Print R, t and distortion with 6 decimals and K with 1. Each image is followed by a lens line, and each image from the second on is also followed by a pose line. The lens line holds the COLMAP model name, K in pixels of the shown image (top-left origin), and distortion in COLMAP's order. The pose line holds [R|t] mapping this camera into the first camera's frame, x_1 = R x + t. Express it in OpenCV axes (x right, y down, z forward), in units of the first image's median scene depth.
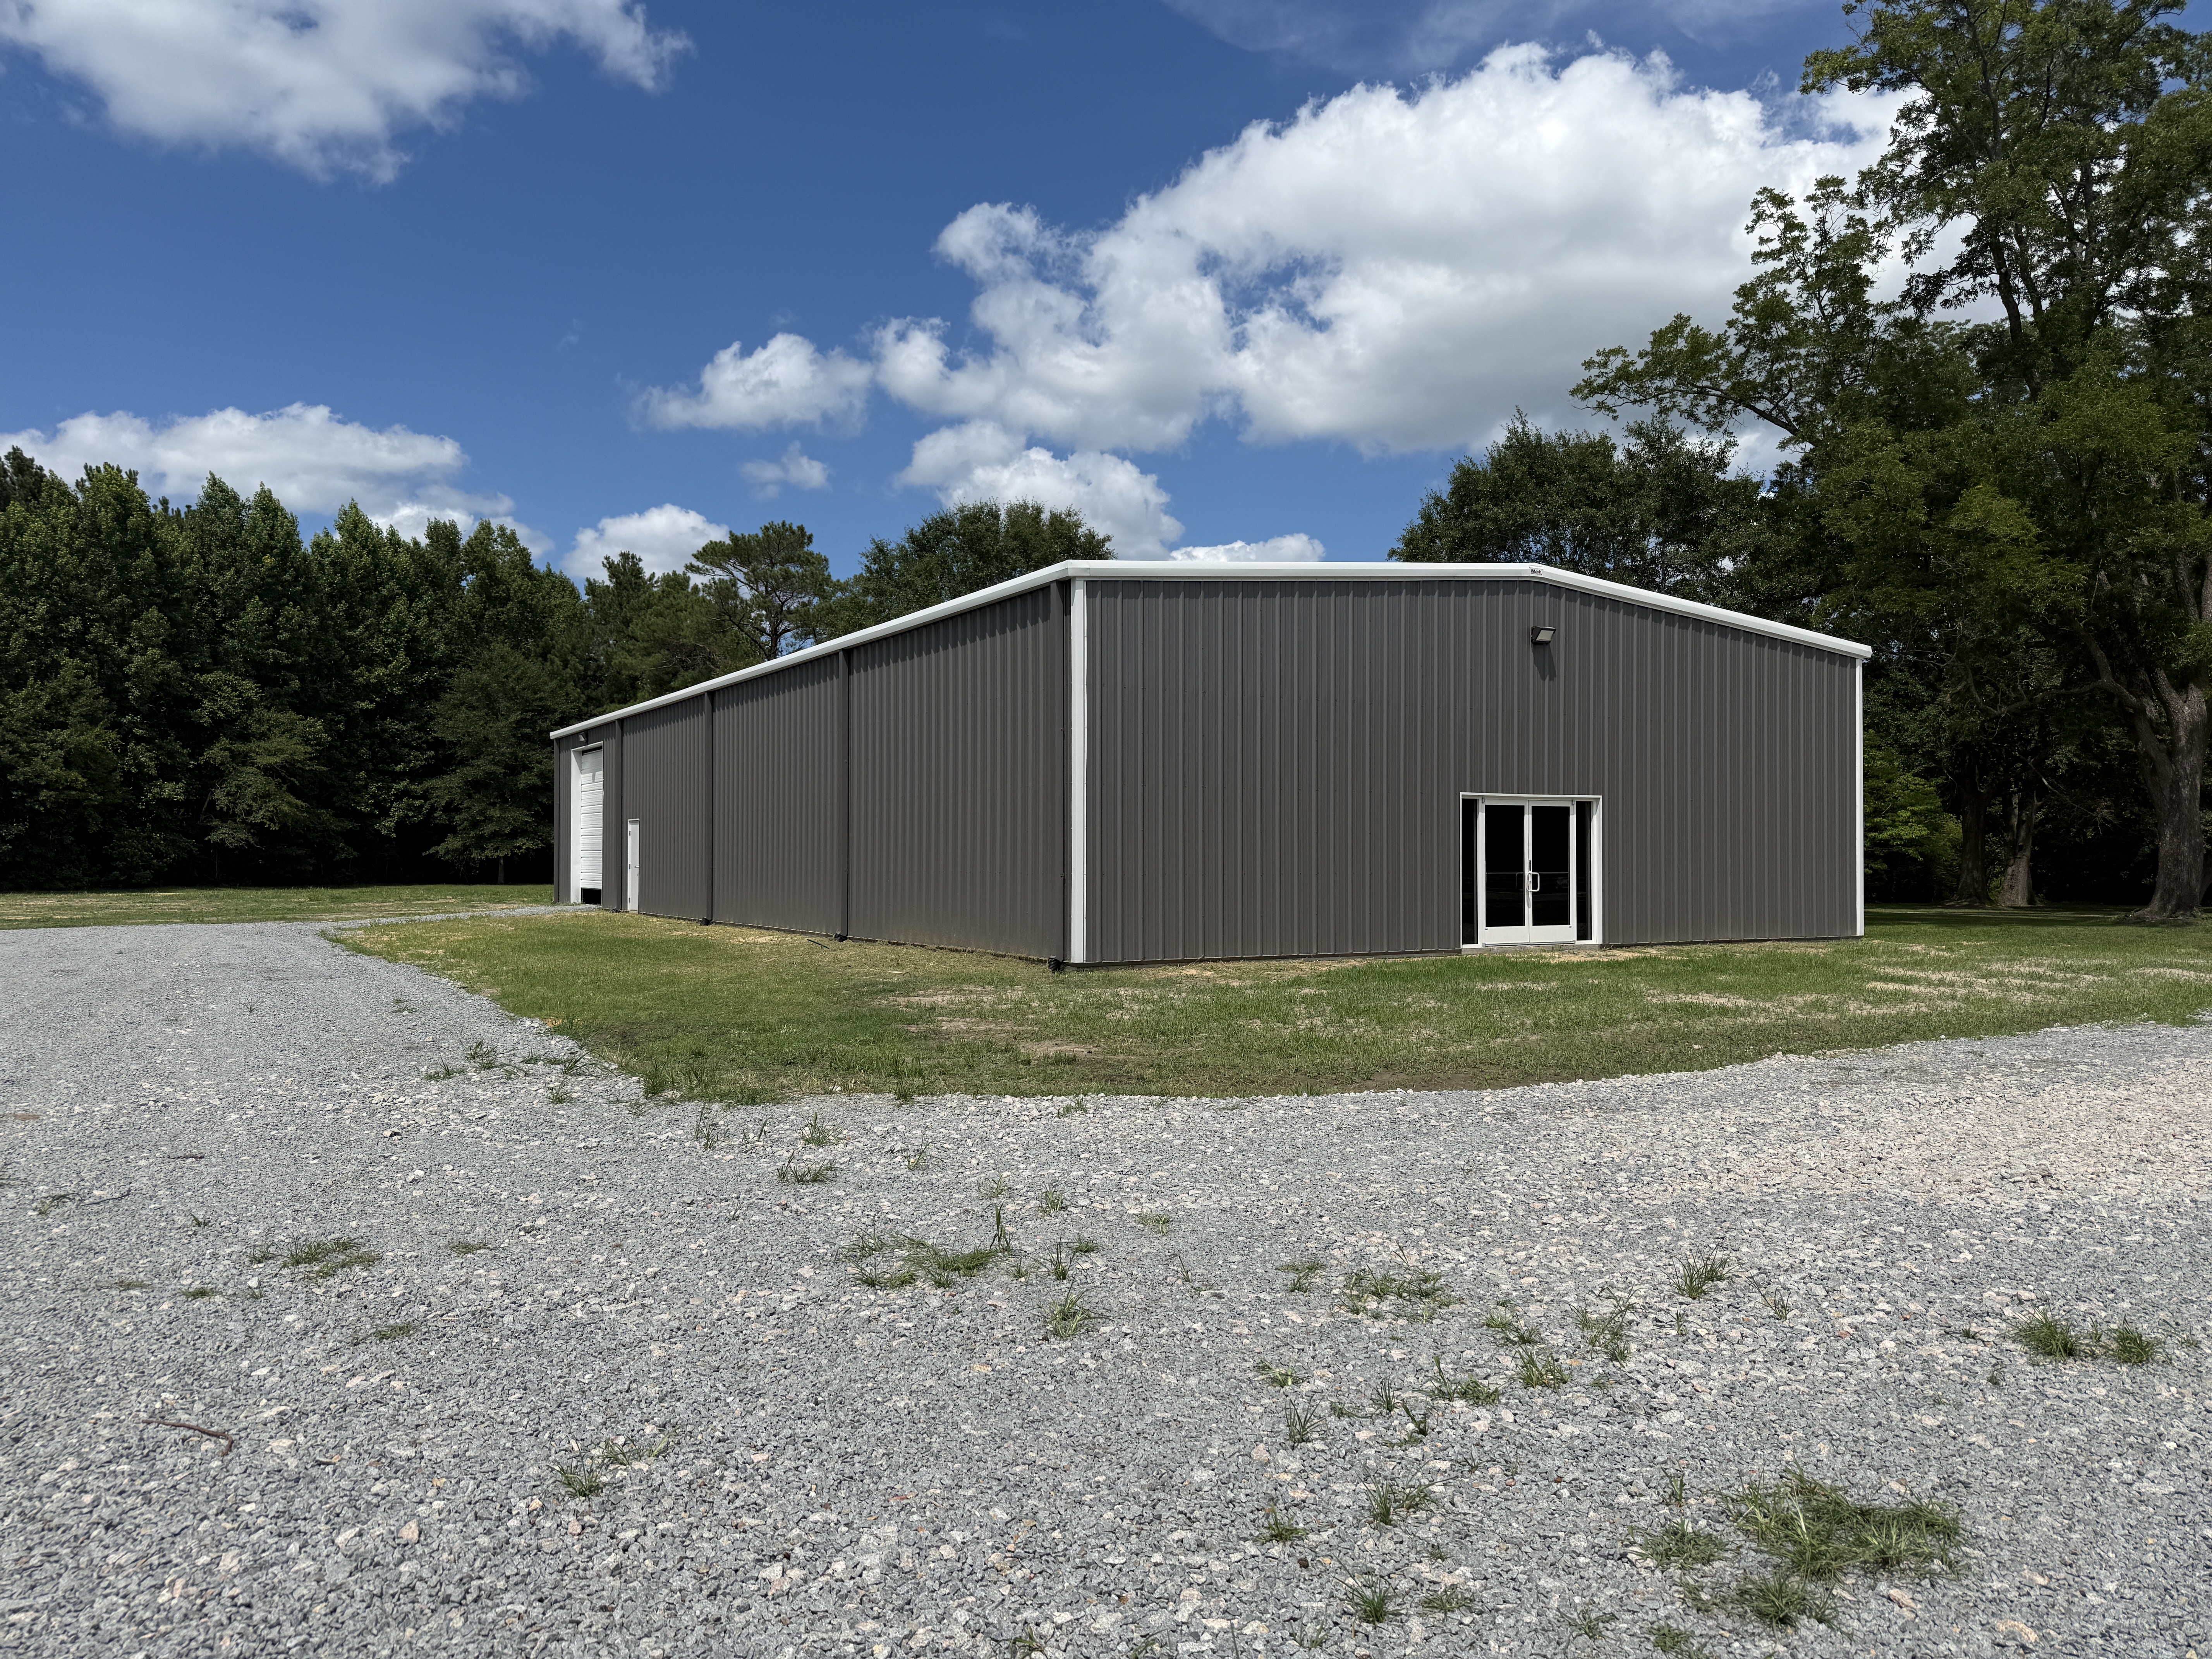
lens RADIAL K [[1522.6, 0, 1106.0], [0, 1522.6, 829.5], [0, 0, 1]] dist [0.052840, -0.000995]
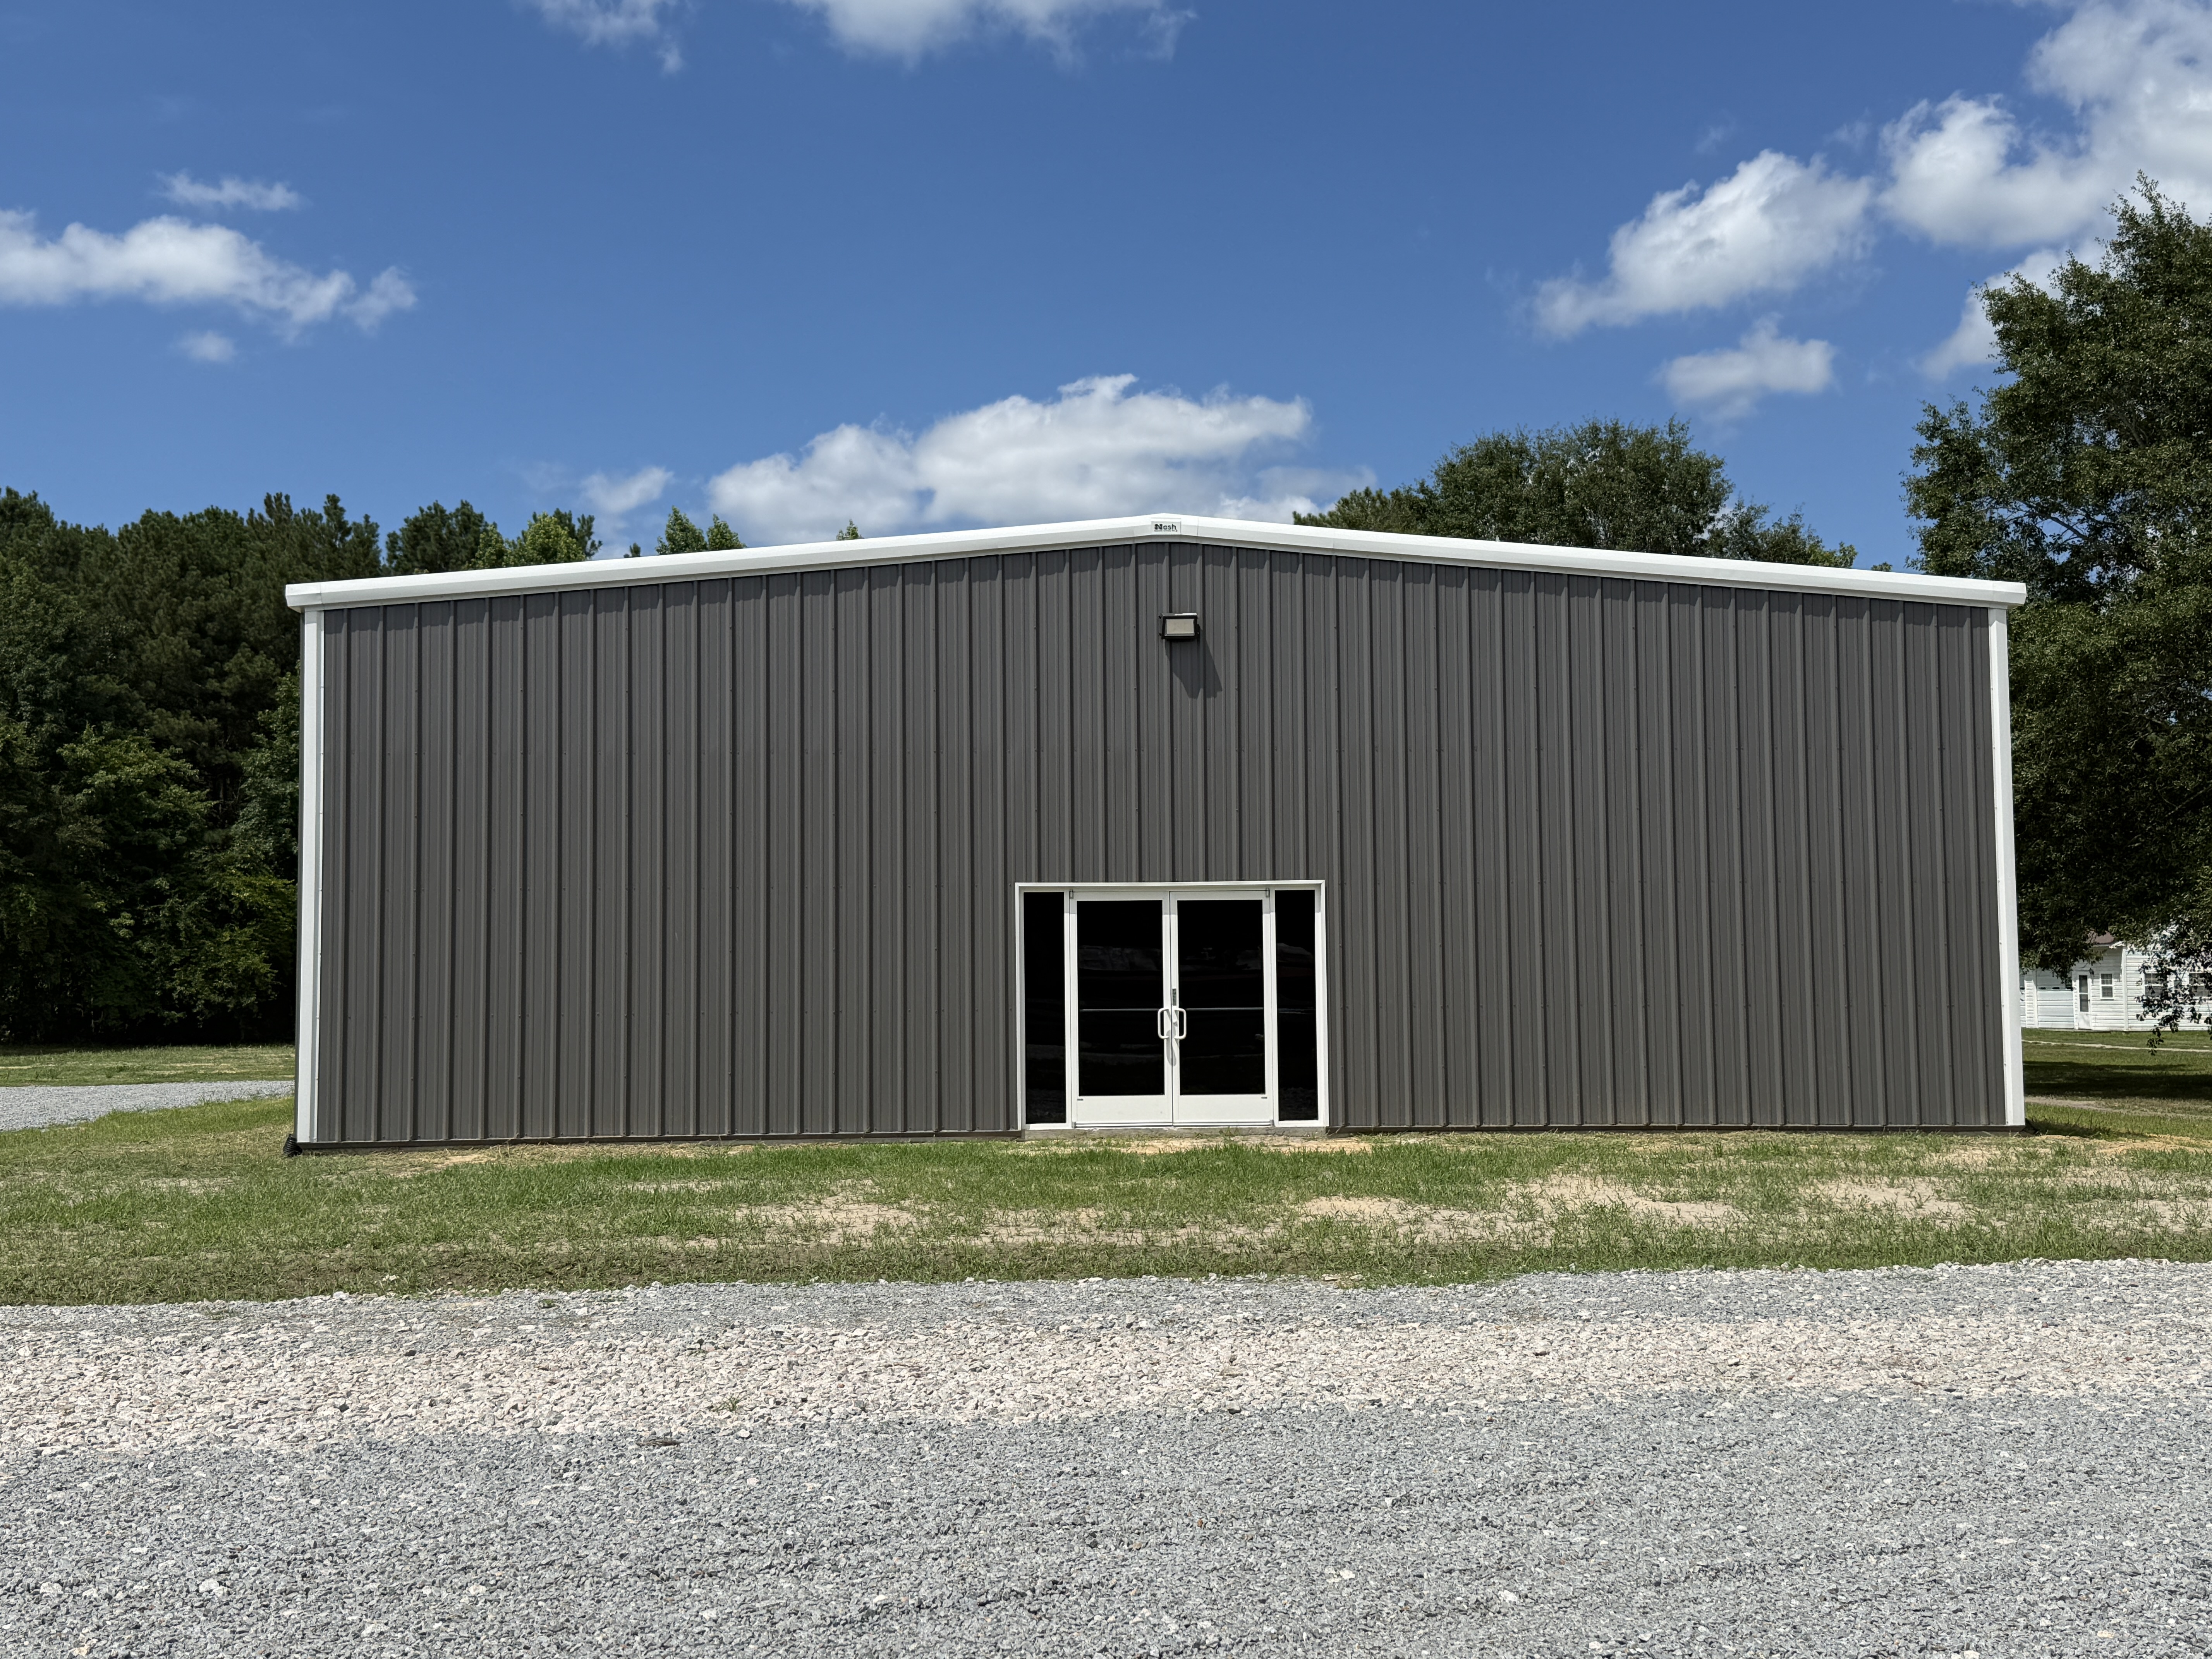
lens RADIAL K [[2452.4, 0, 1106.0], [0, 2452.4, 829.5], [0, 0, 1]] dist [0.228547, -0.613125]
pose [[0.891266, -0.042547, -0.451480, 0.705513], [0.018018, 0.998125, -0.058494, 0.013503], [0.453122, 0.043999, 0.890362, 0.099266]]
